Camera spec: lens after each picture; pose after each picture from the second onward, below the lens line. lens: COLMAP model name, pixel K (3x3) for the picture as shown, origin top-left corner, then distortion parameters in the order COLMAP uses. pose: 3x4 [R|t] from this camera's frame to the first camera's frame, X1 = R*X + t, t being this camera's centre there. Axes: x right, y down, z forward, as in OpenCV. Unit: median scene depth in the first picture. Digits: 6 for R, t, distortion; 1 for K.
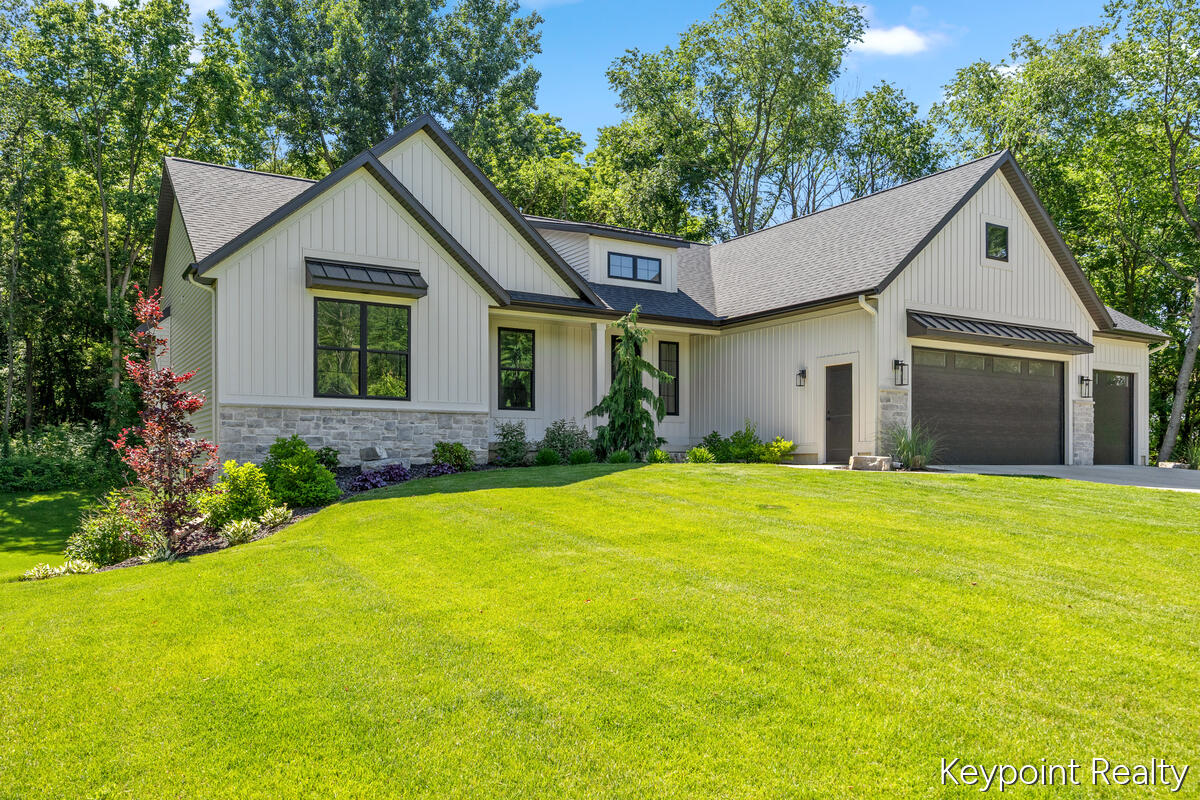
lens RADIAL K [[931.3, 0, 598.9], [0, 931.3, 402.3], [0, 0, 1]] dist [-0.010787, -0.006757]
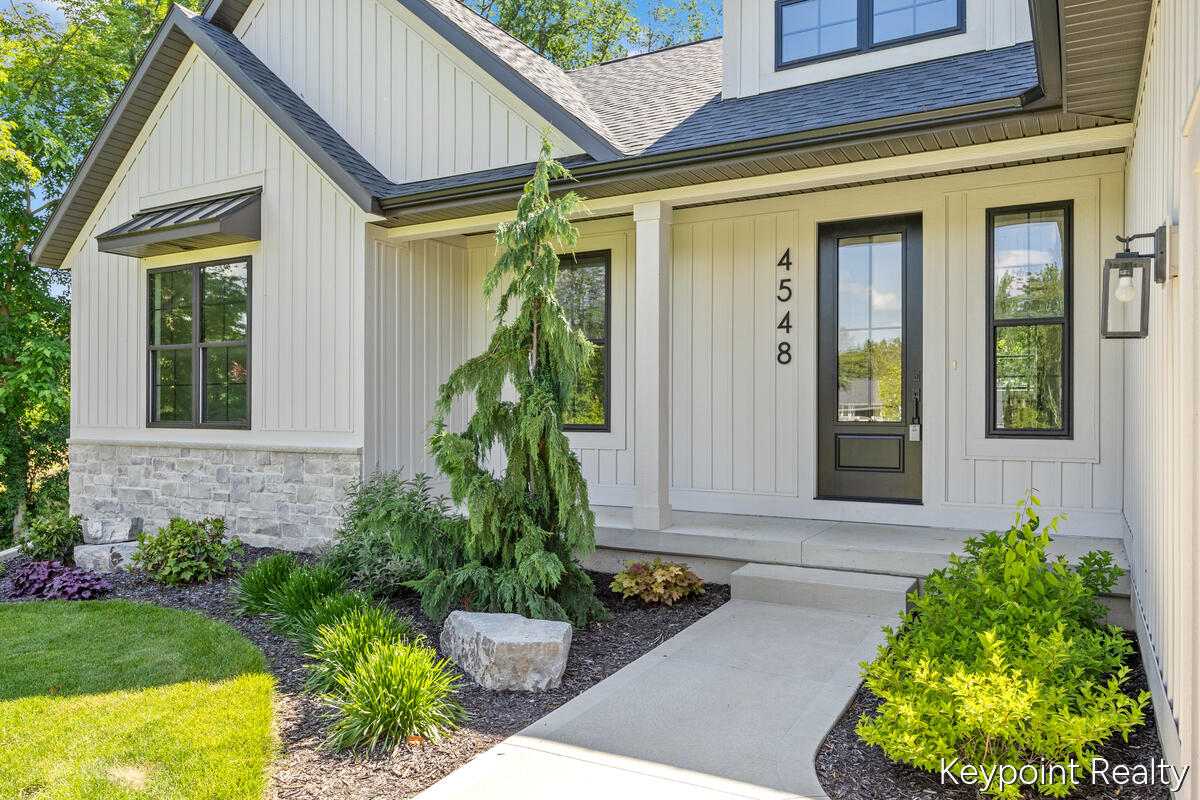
lens RADIAL K [[741.4, 0, 603.8], [0, 741.4, 402.8], [0, 0, 1]] dist [0.004550, 0.000392]
pose [[0.501521, -0.026495, -0.864740, 0.275203], [0.043069, 0.999056, -0.005632, -0.005743], [0.864073, -0.034419, 0.502188, 0.945247]]
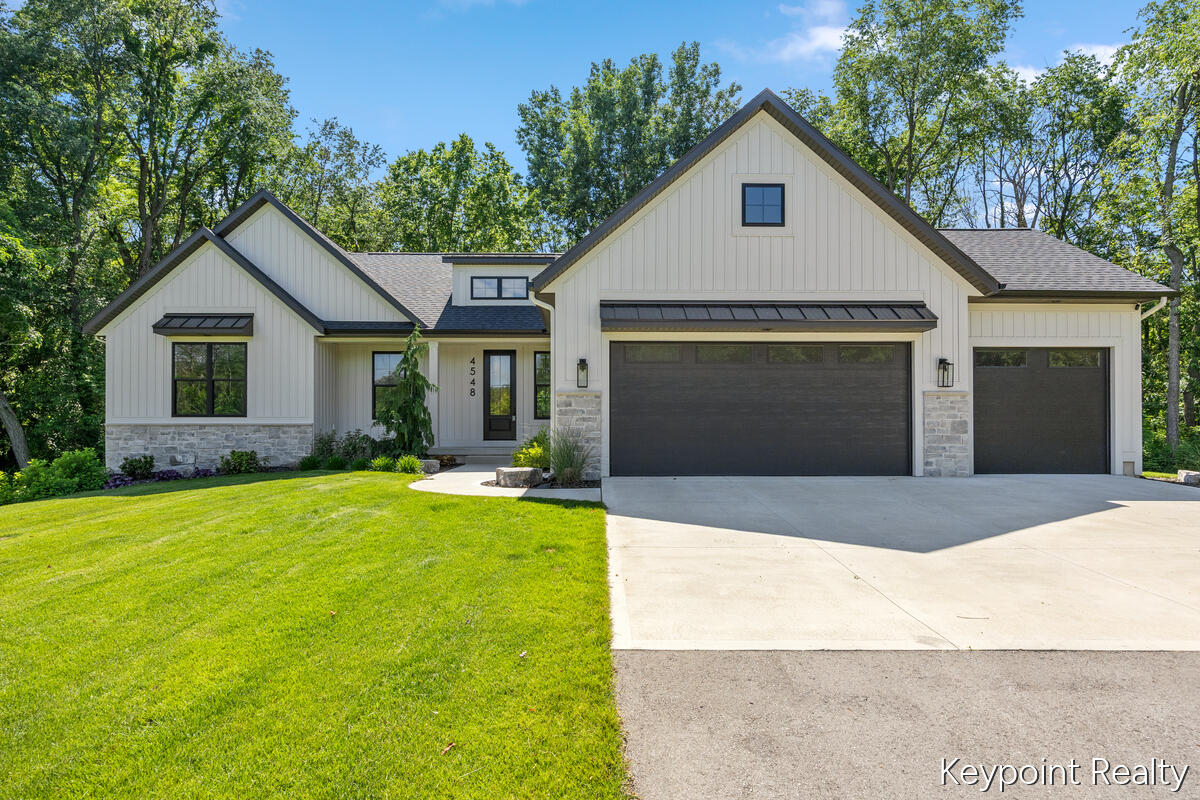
lens RADIAL K [[664.9, 0, 604.1], [0, 664.9, 406.8], [0, 0, 1]] dist [-0.015827, 0.000998]
pose [[0.856159, -0.028957, -0.515900, 0.671811], [0.034940, 0.999388, 0.001890, -0.000061], [0.515530, -0.019643, 0.856647, 0.469694]]
